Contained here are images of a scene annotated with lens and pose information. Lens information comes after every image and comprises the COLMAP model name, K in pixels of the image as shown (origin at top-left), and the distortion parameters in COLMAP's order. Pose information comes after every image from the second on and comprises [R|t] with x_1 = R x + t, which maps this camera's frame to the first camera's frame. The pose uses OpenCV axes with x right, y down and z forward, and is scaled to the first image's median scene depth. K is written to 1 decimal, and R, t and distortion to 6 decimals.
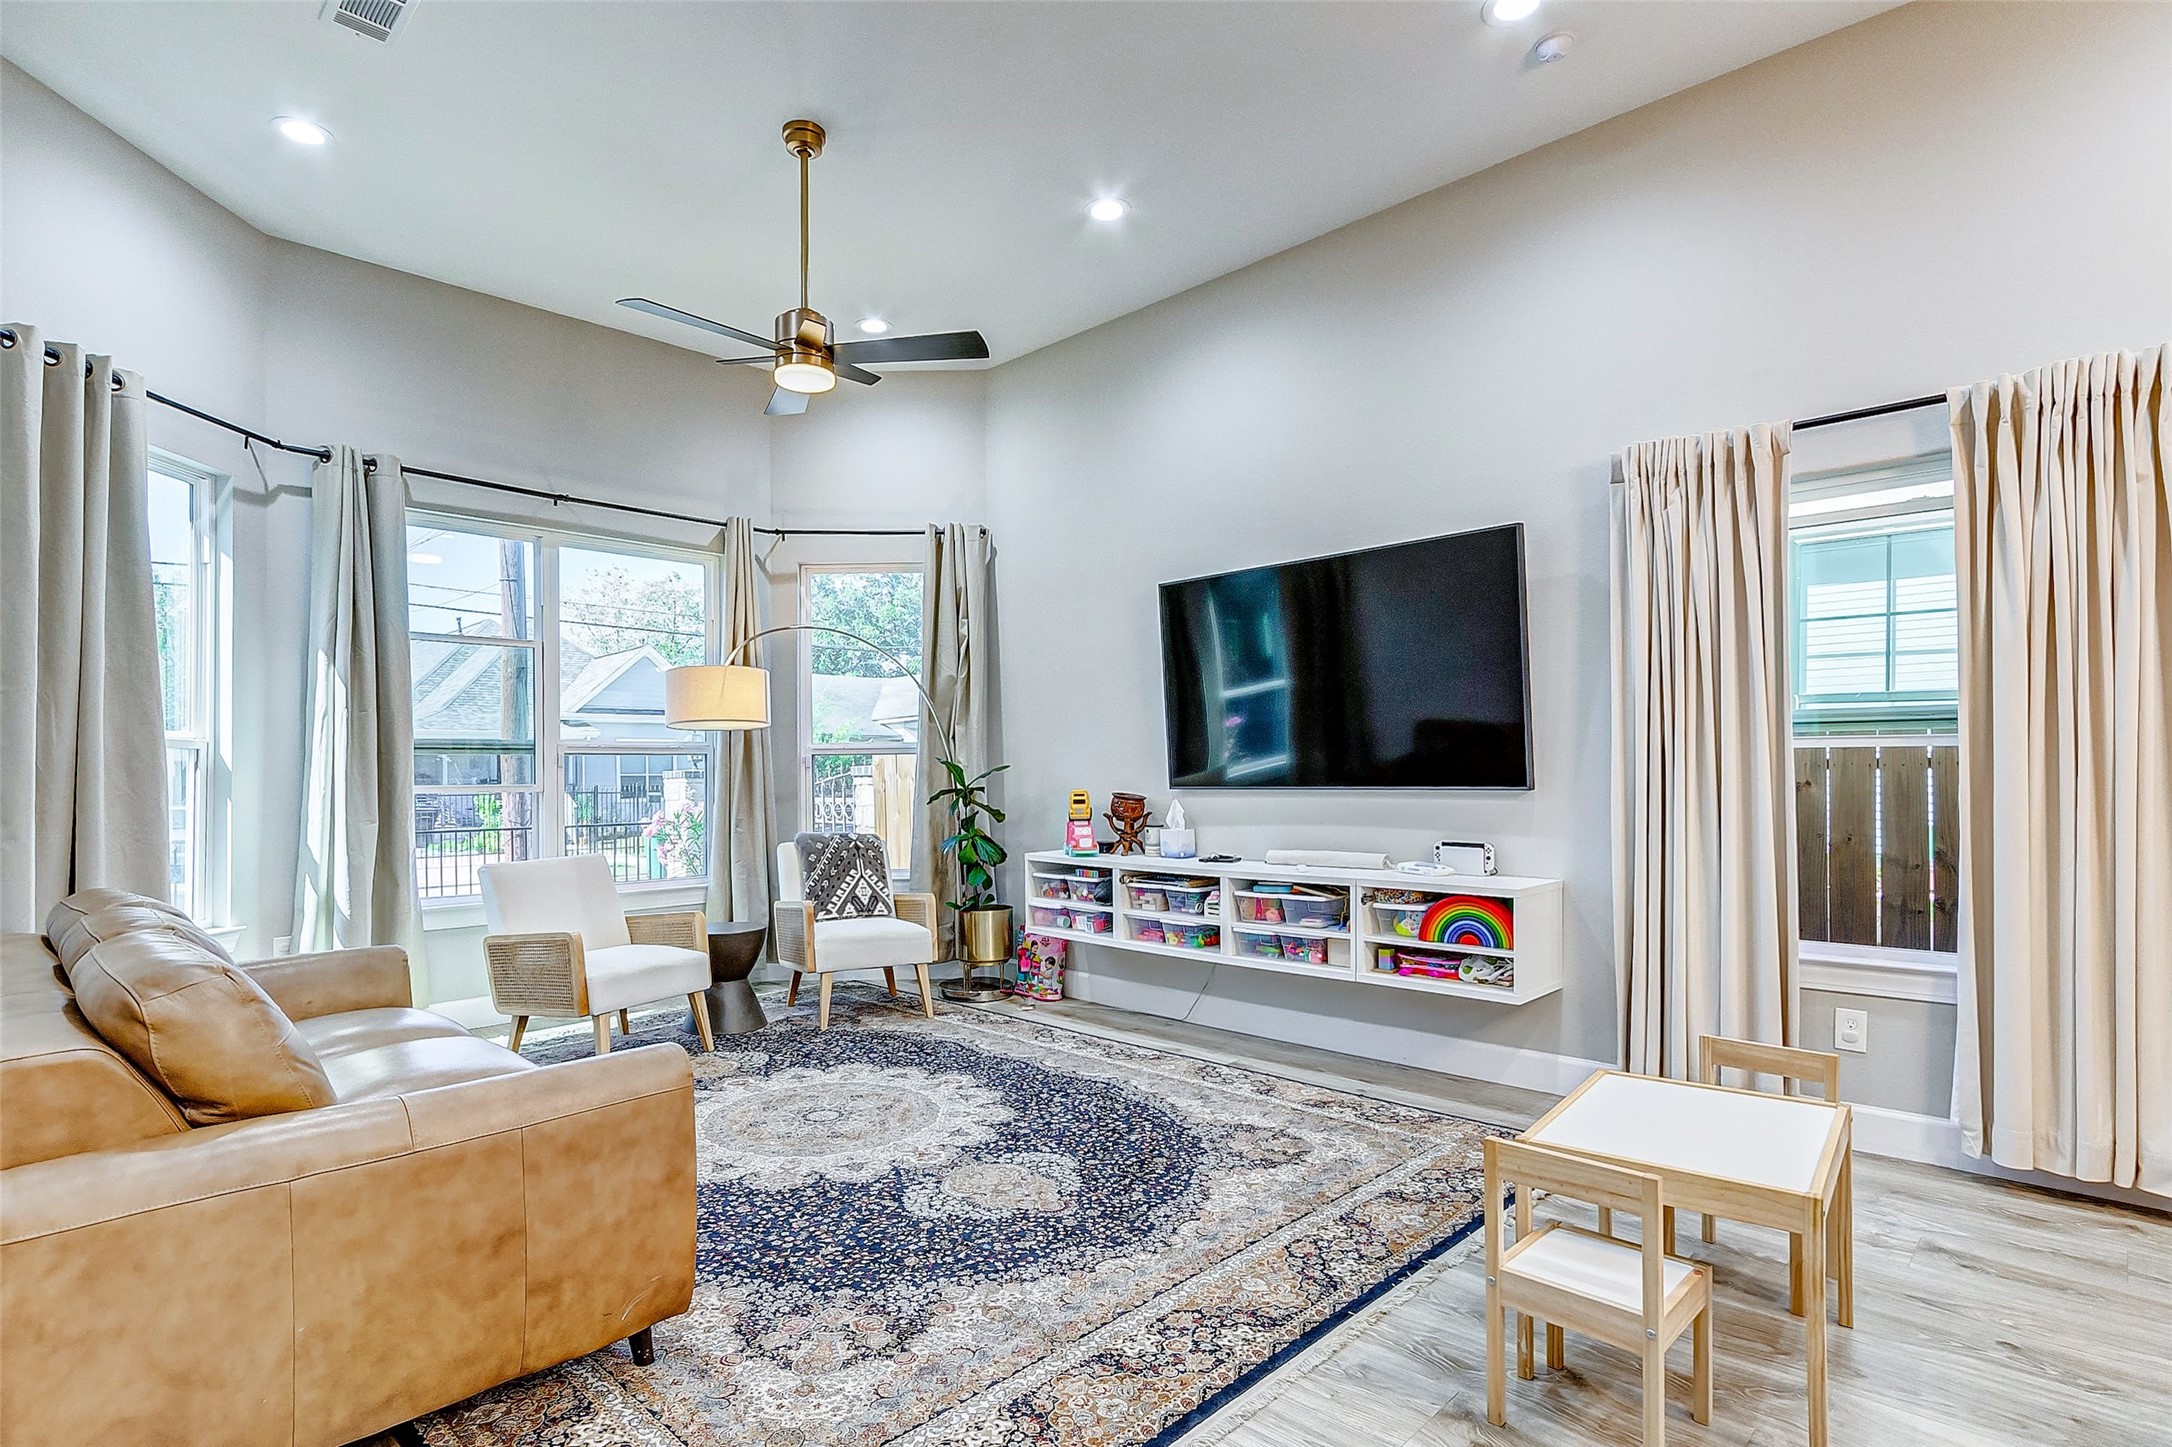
lens RADIAL K [[1085.4, 0, 1046.0], [0, 1085.4, 772.8], [0, 0, 1]] dist [-0.006844, 0.001294]
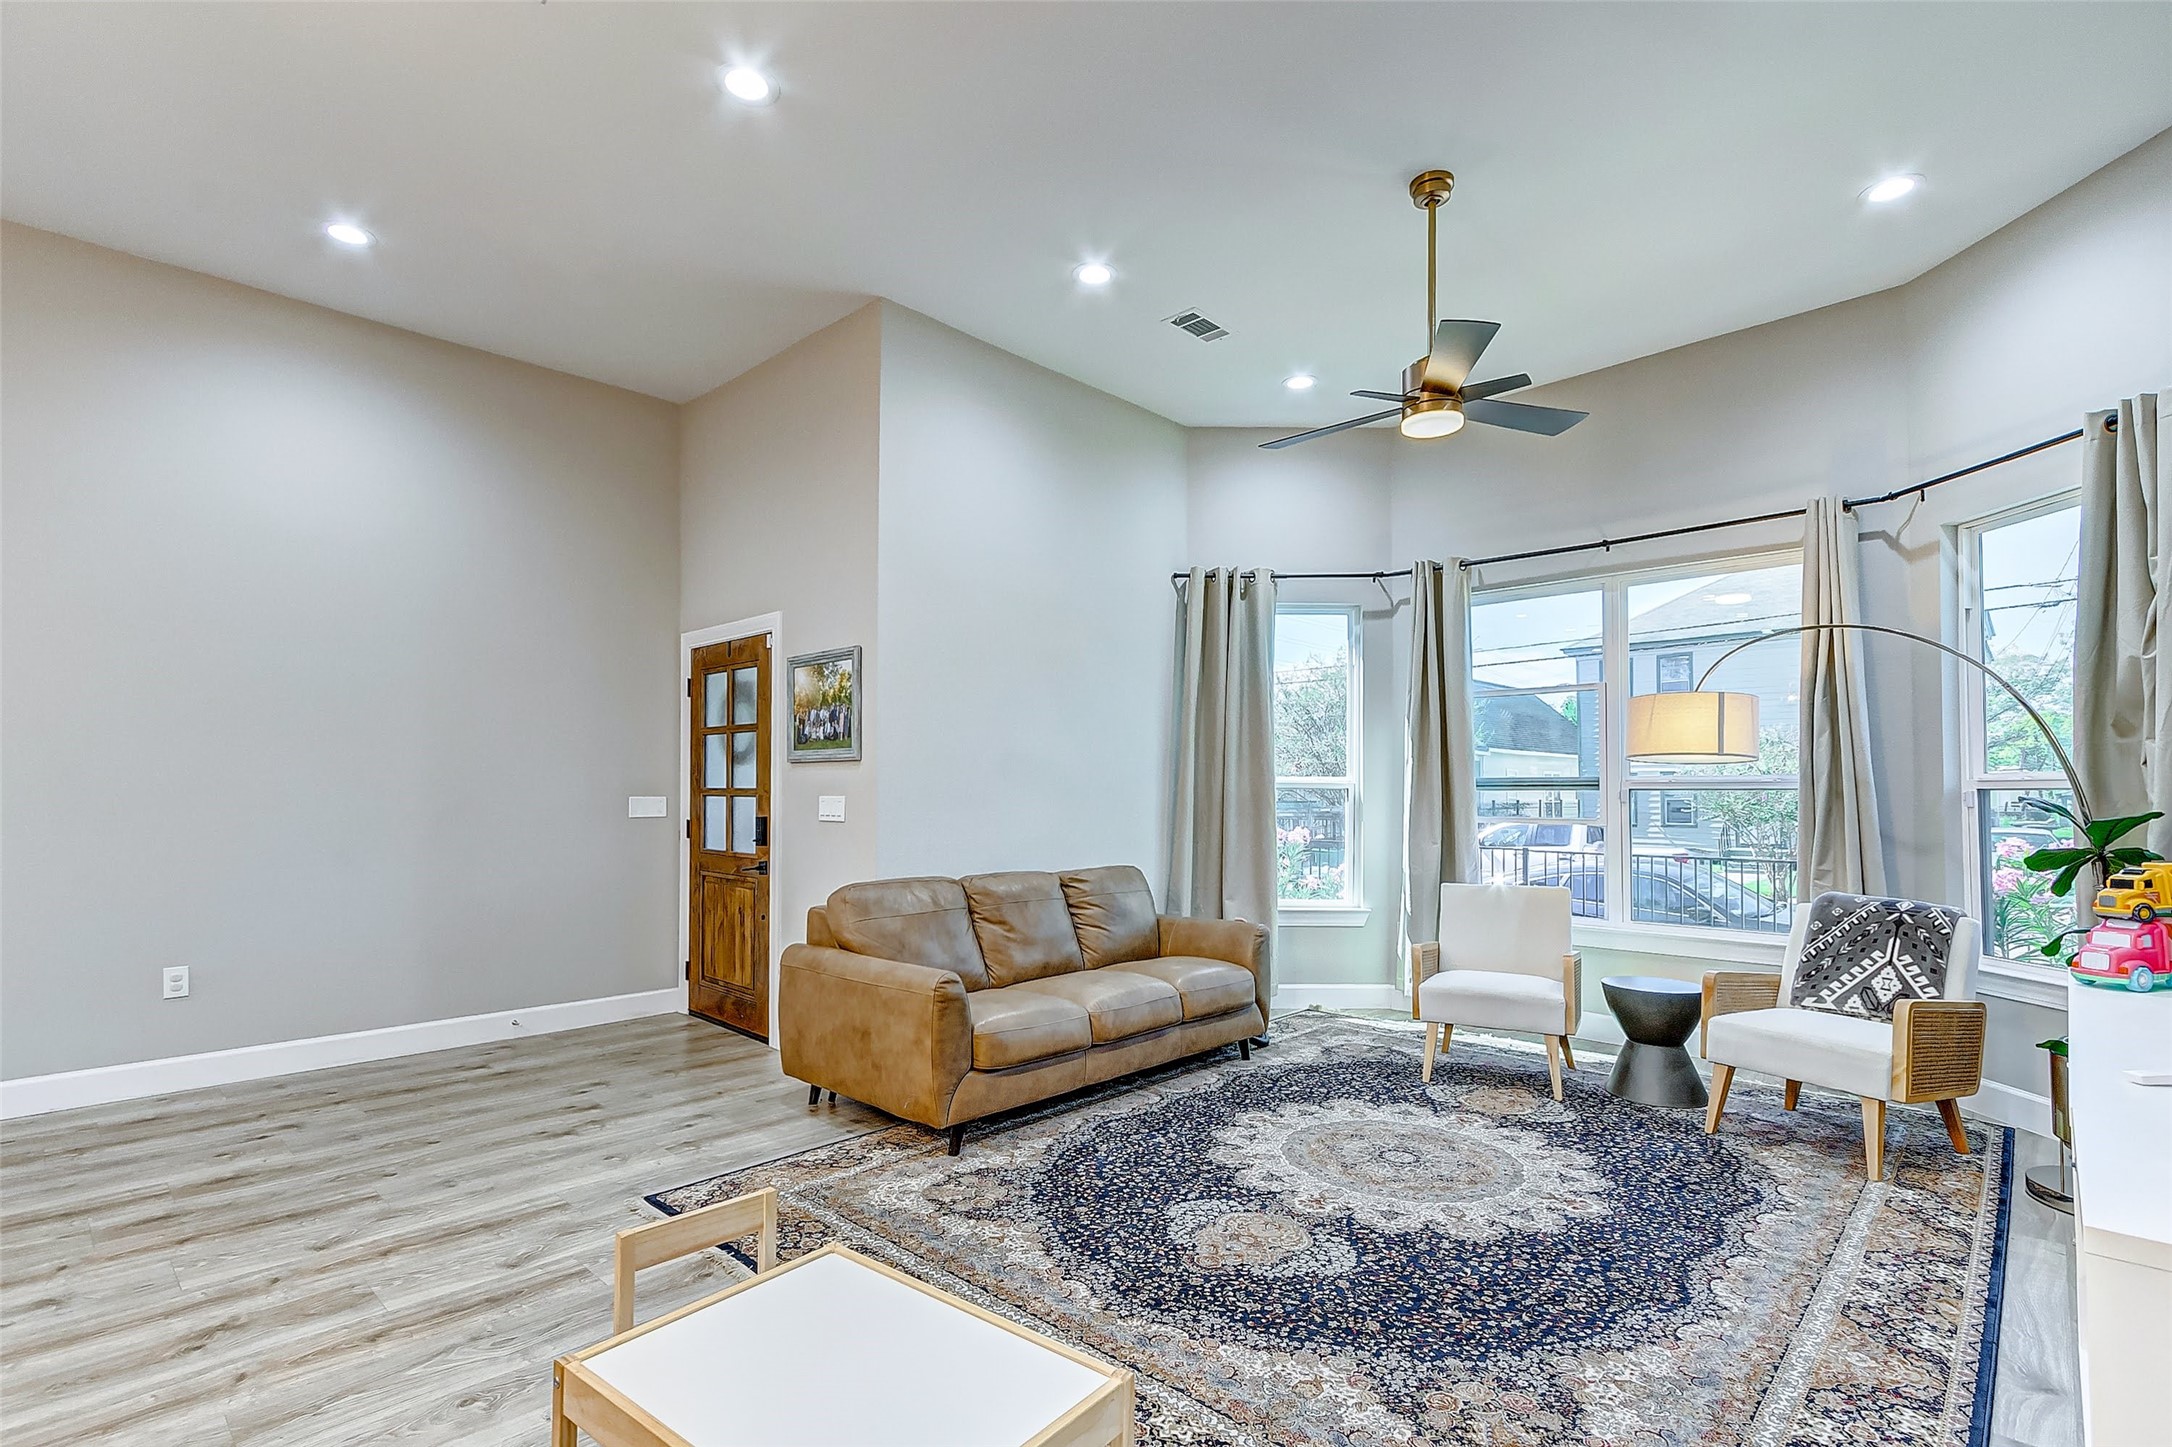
lens RADIAL K [[1018.4, 0, 1070.3], [0, 1018.4, 761.4], [0, 0, 1]] dist [0.017633, -0.008708]
pose [[0.020352, -0.022309, -0.999544, 0.657597], [-0.003882, 0.999742, -0.022392, -0.026264], [0.999785, 0.004336, 0.020260, 0.589947]]
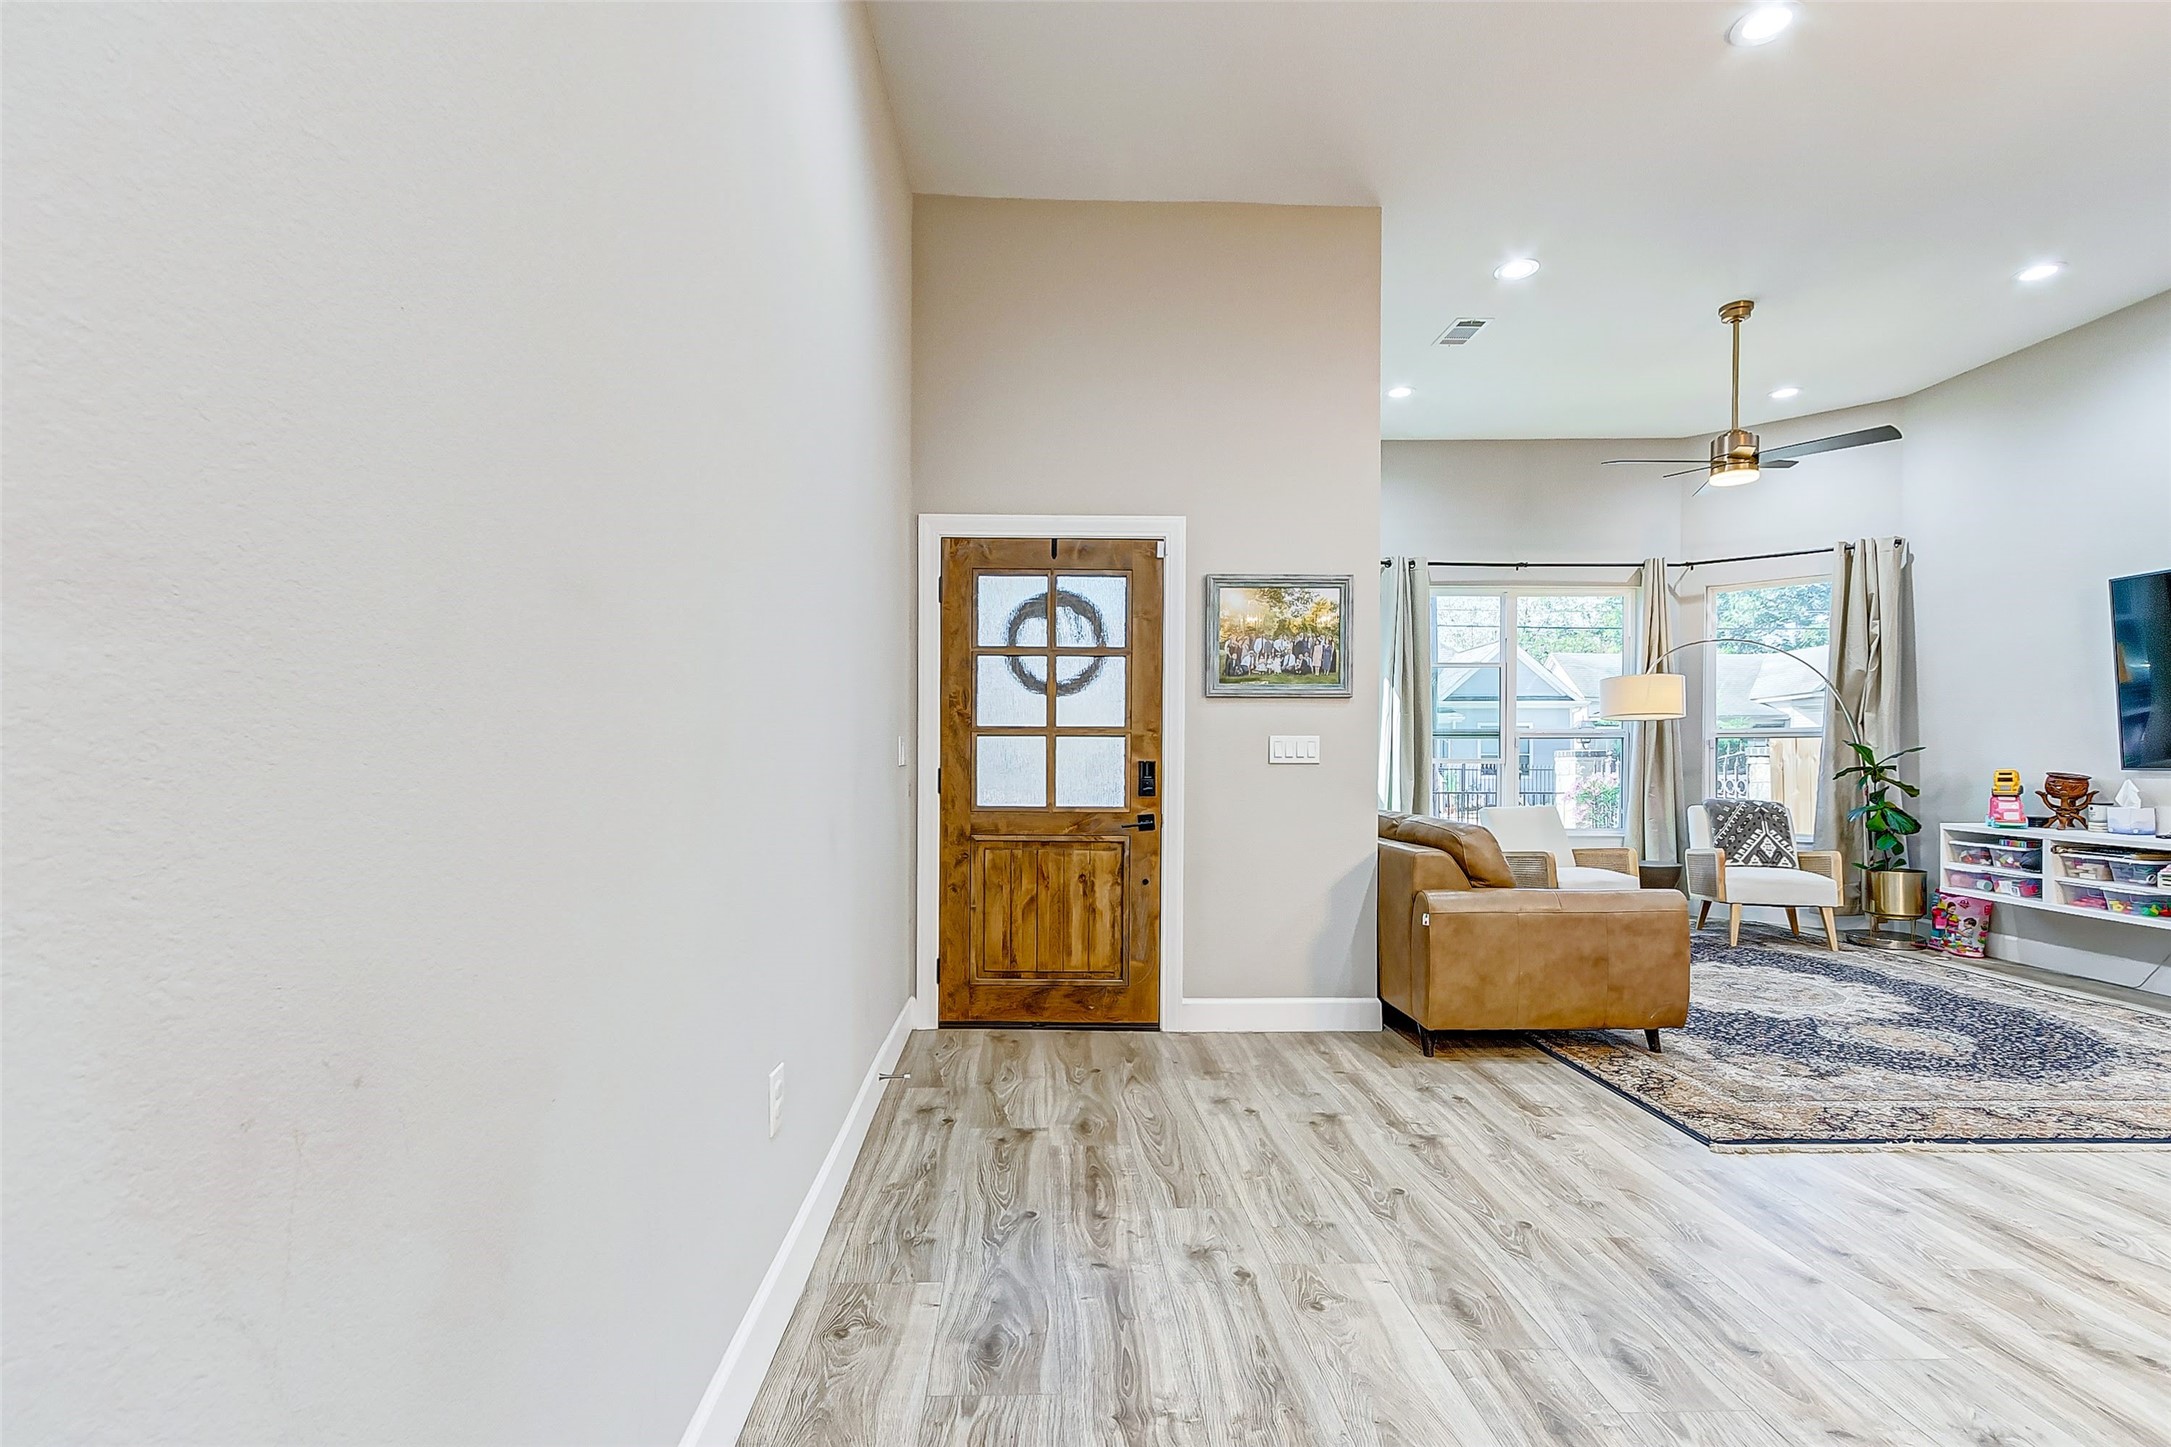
lens RADIAL K [[997.0, 0, 1063.4], [0, 997.0, 757.0], [0, 0, 1]] dist [0.015428, -0.004091]
pose [[0.728408, 0.010949, -0.685056, 0.043223], [-0.007947, 0.999940, 0.007532, 0.003515], [0.685098, -0.000042, 0.728451, -0.537446]]
